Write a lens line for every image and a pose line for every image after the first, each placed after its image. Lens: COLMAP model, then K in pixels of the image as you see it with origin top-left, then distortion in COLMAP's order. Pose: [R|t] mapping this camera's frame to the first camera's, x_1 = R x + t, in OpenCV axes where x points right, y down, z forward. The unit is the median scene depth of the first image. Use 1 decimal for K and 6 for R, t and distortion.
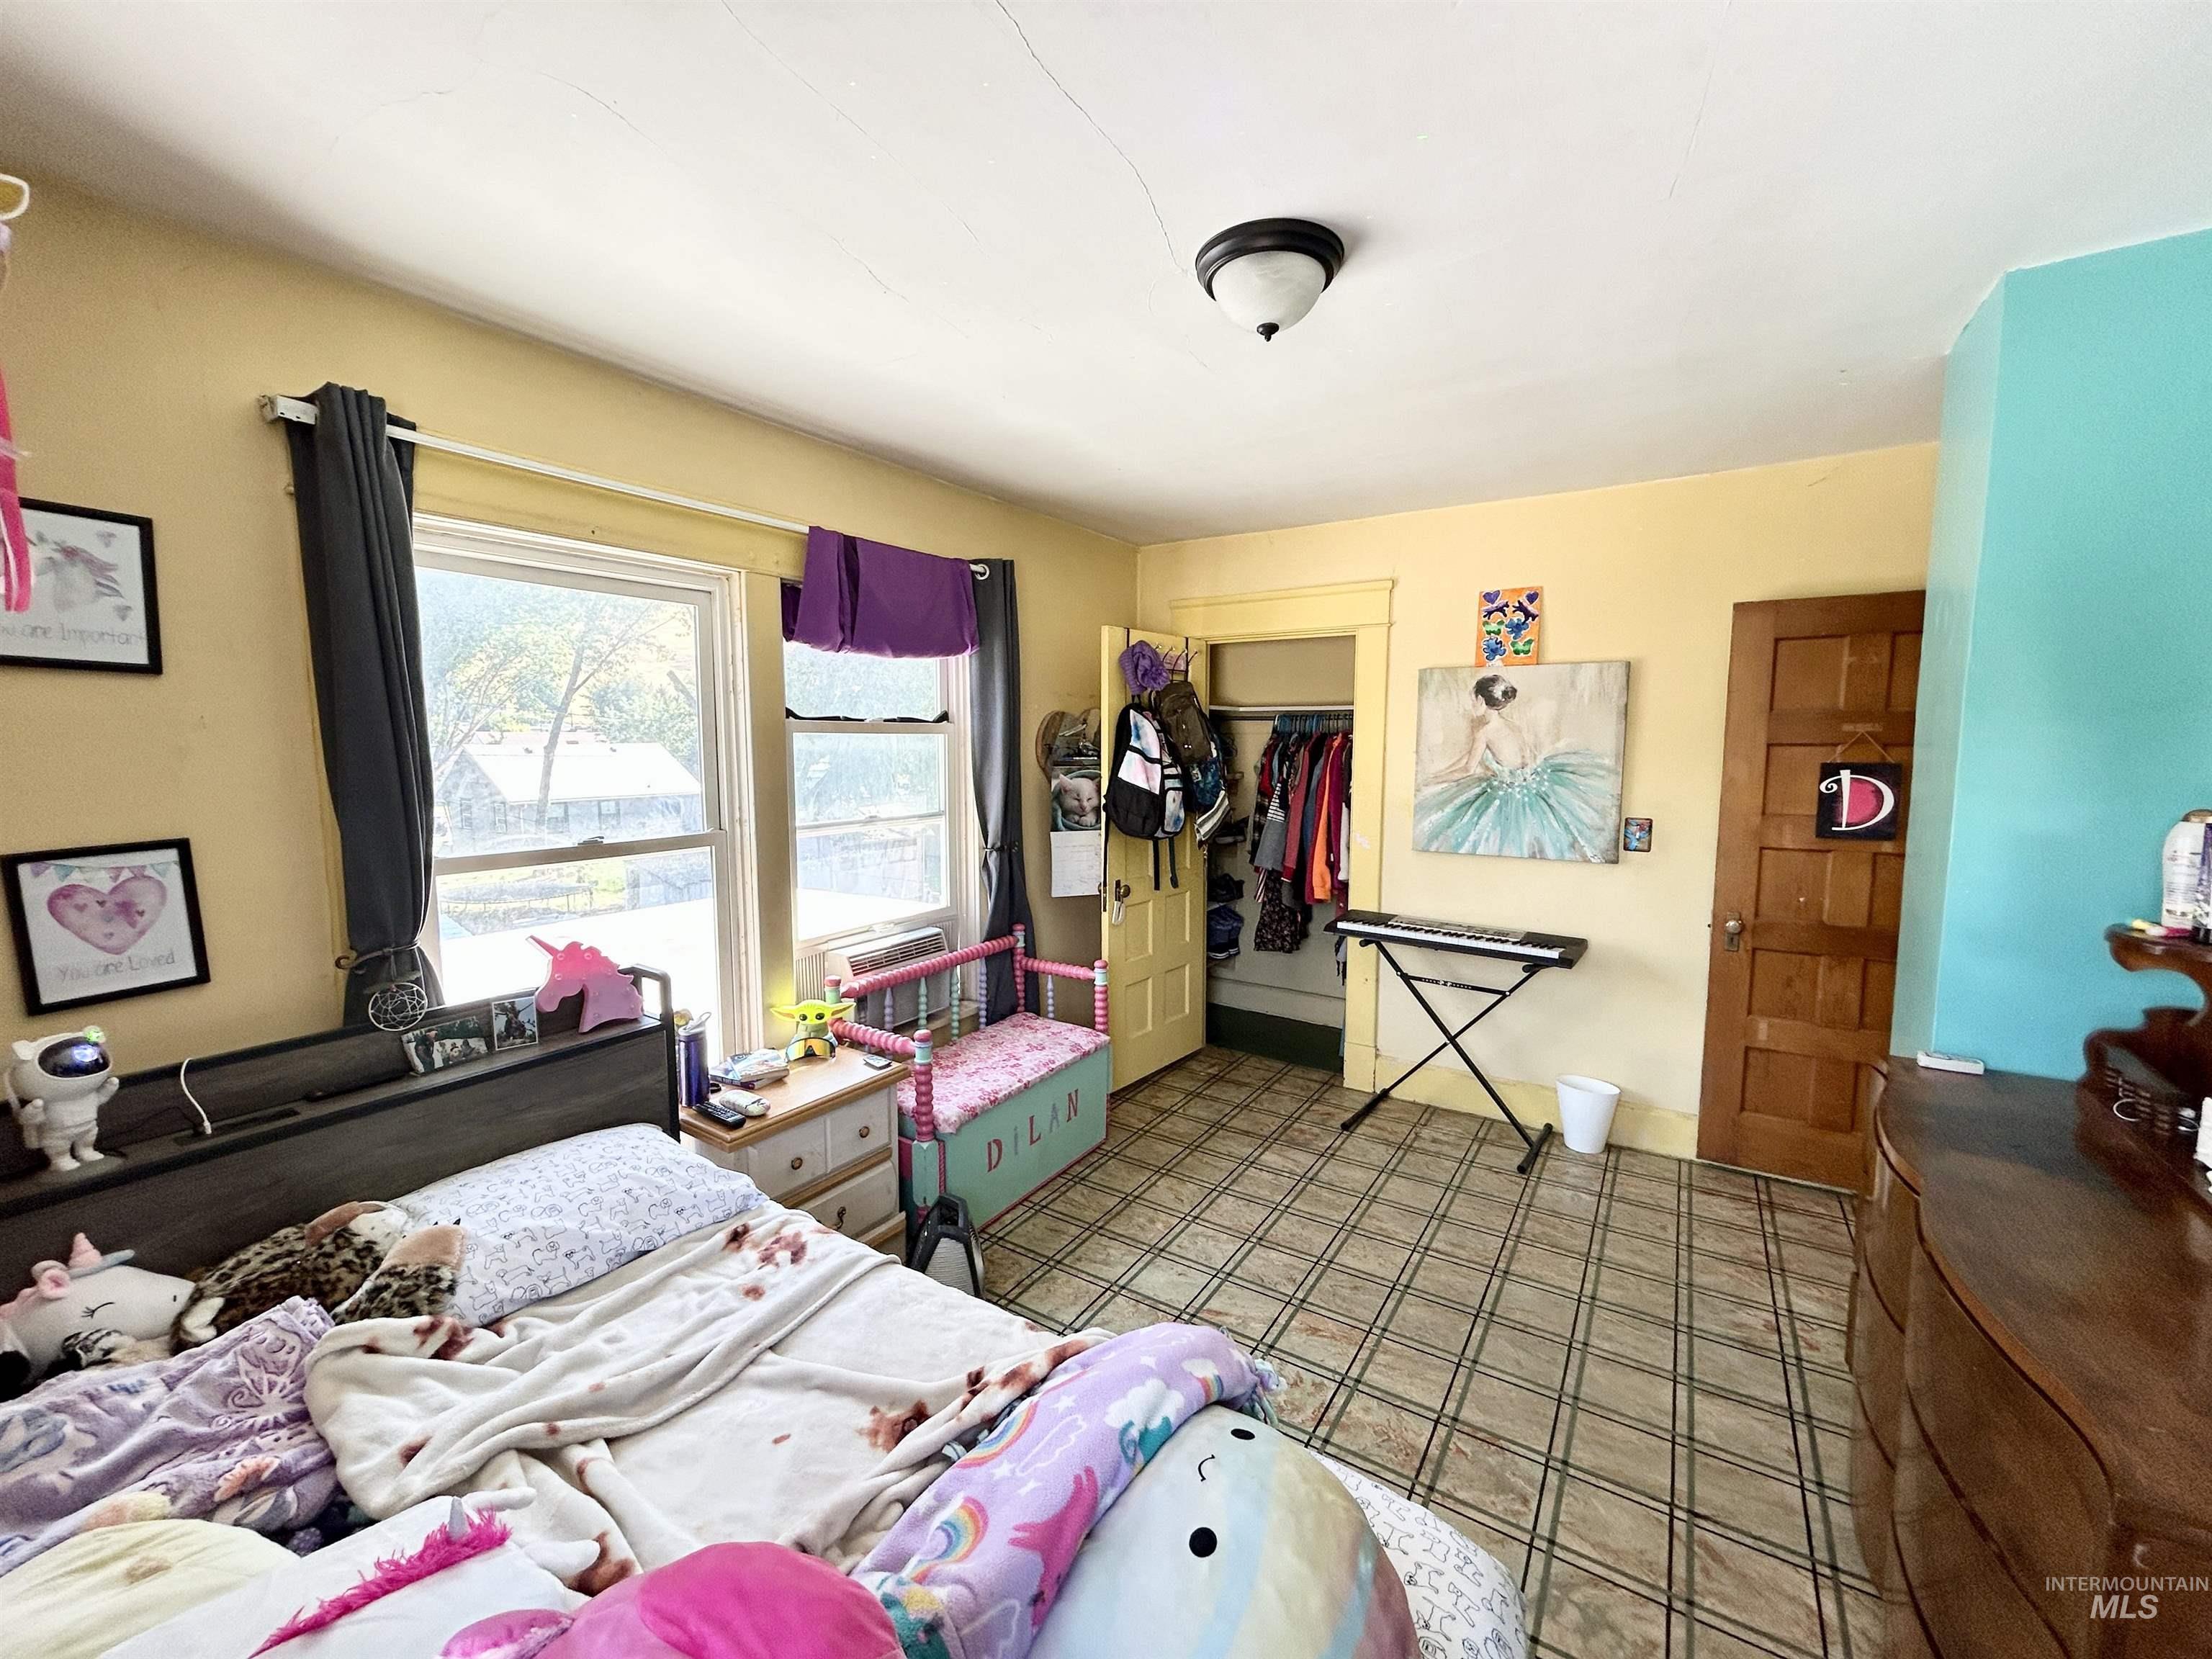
lens RADIAL K [[889.8, 0, 1101.9], [0, 889.8, 821.7], [0, 0, 1]] dist [-0.002597, 0.005051]
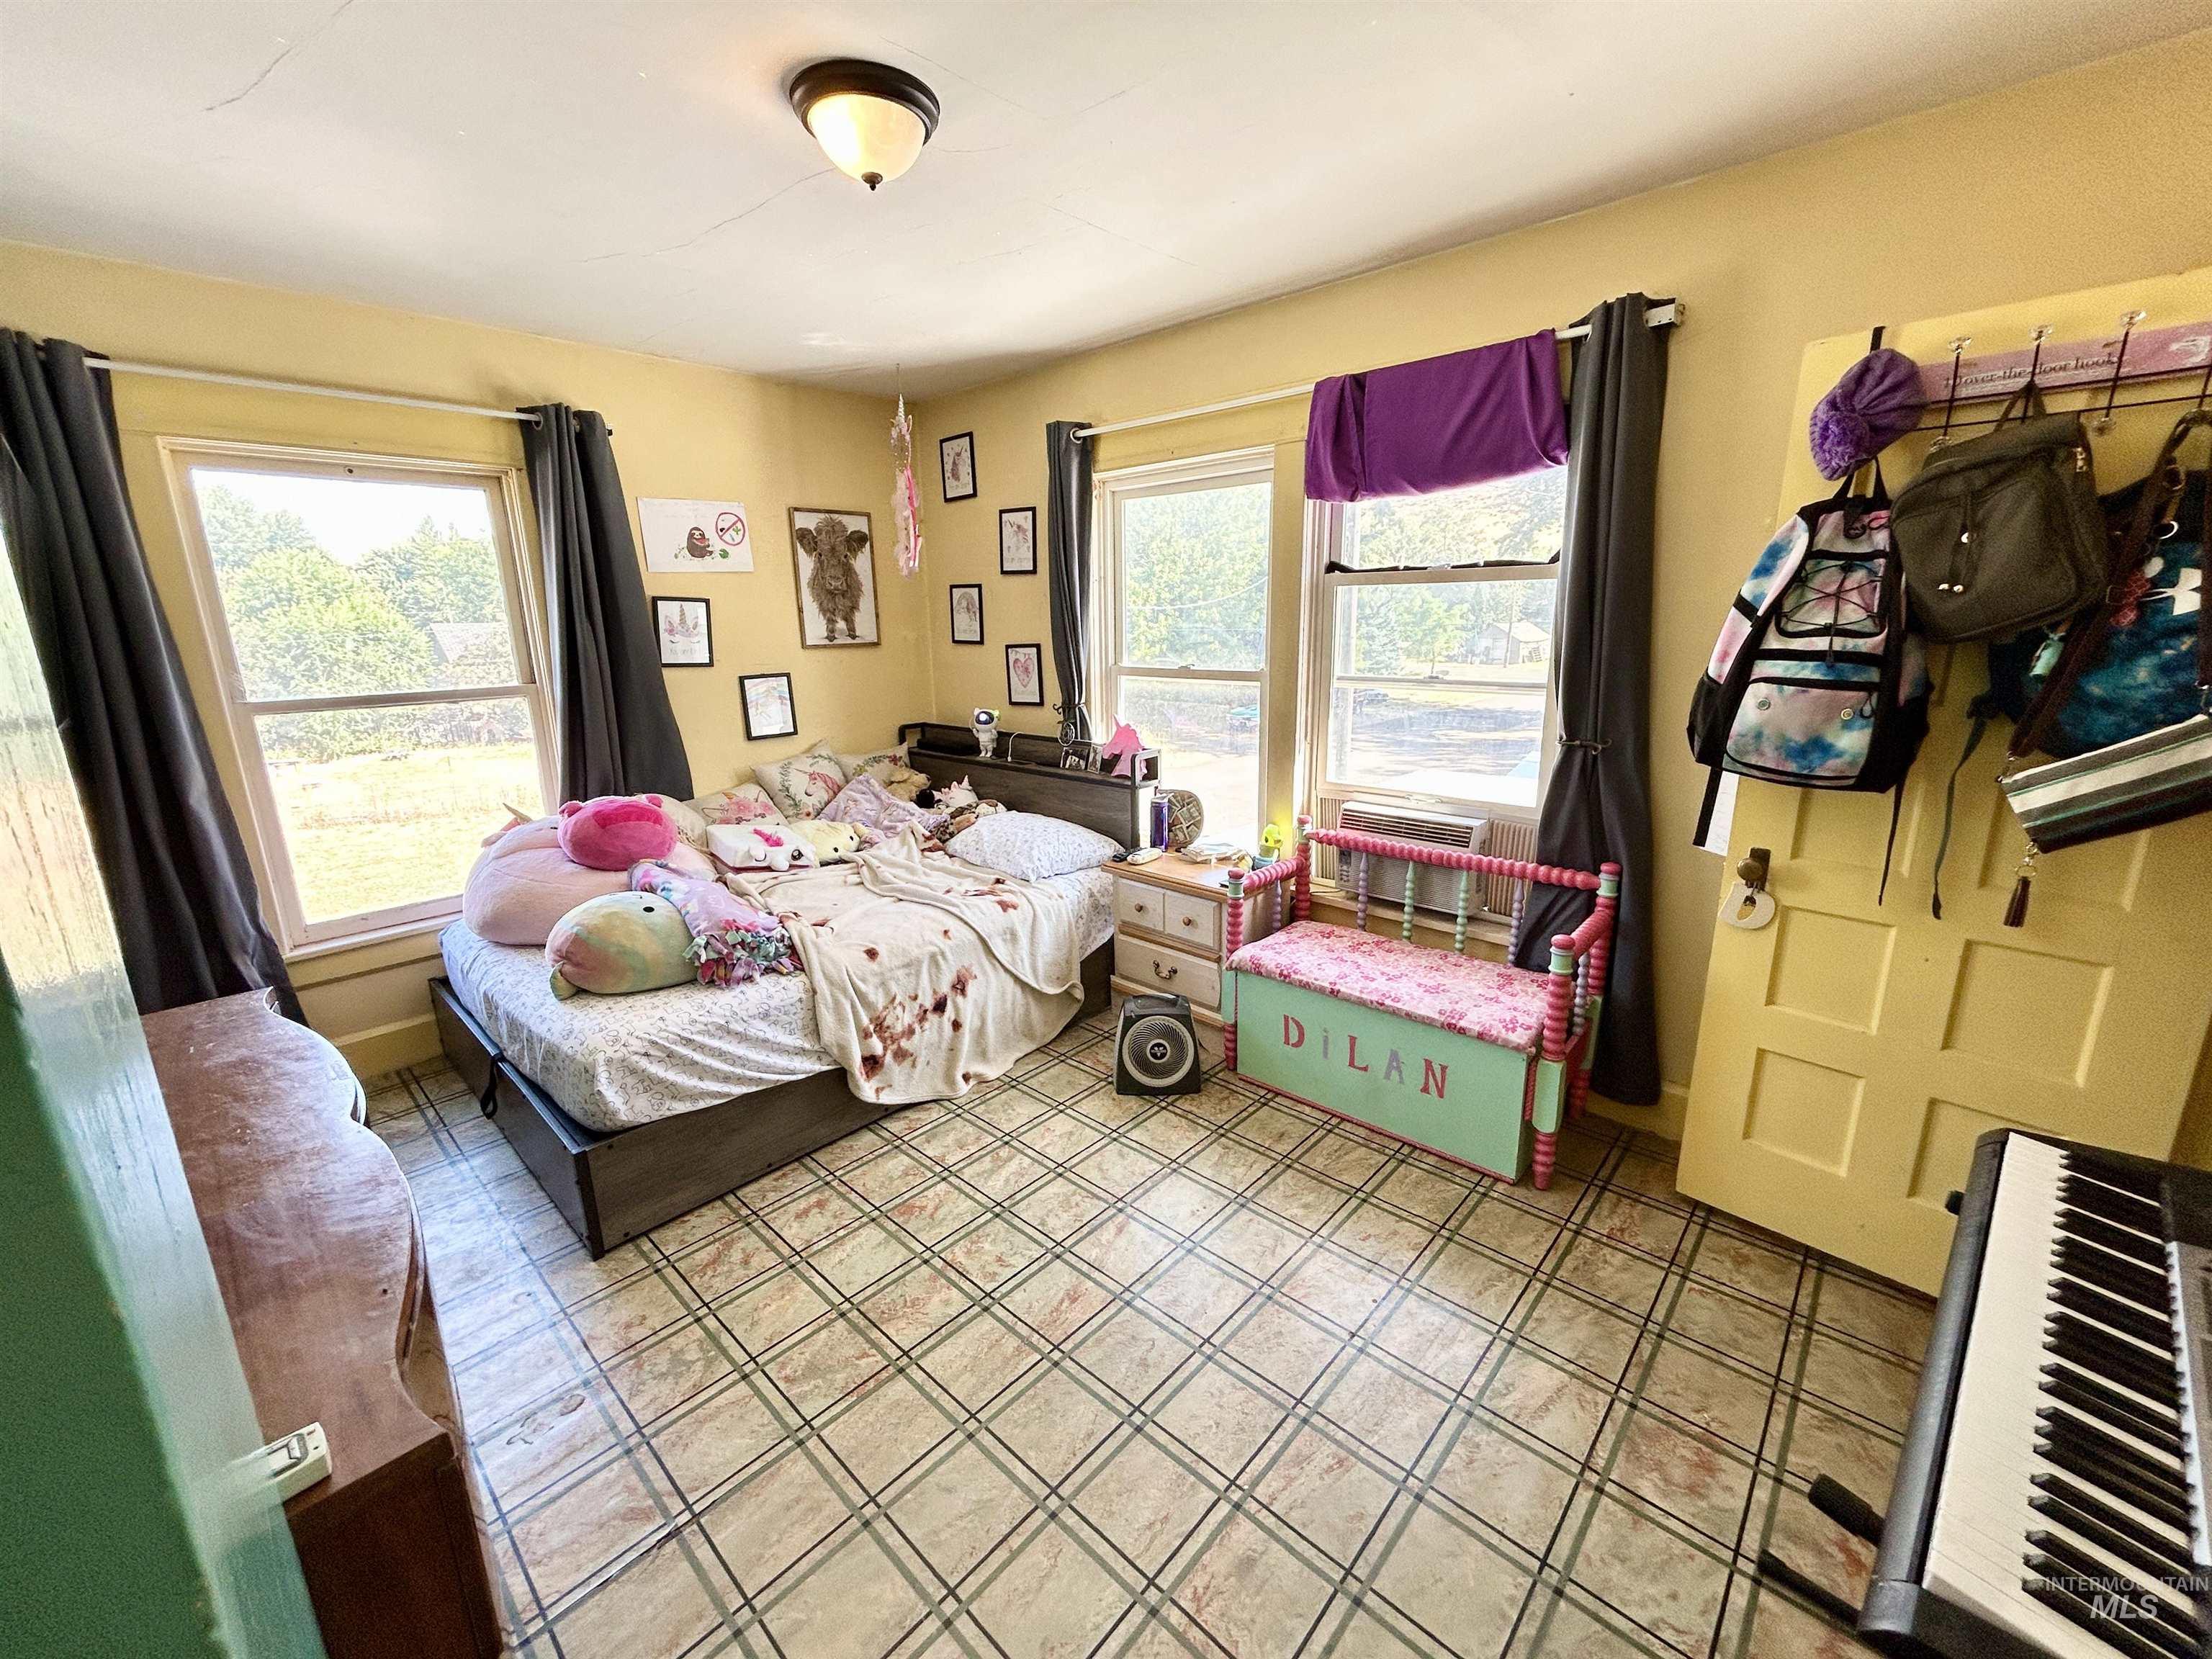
lens RADIAL K [[883.9, 0, 1106.0], [0, 883.9, 829.5], [0, 0, 1]] dist [-0.015559, 0.000121]
pose [[-0.163657, 0.239358, -0.957039, 0.828694], [-0.073520, 0.964462, 0.253786, -0.071025], [0.983774, 0.111895, -0.140243, 0.973573]]
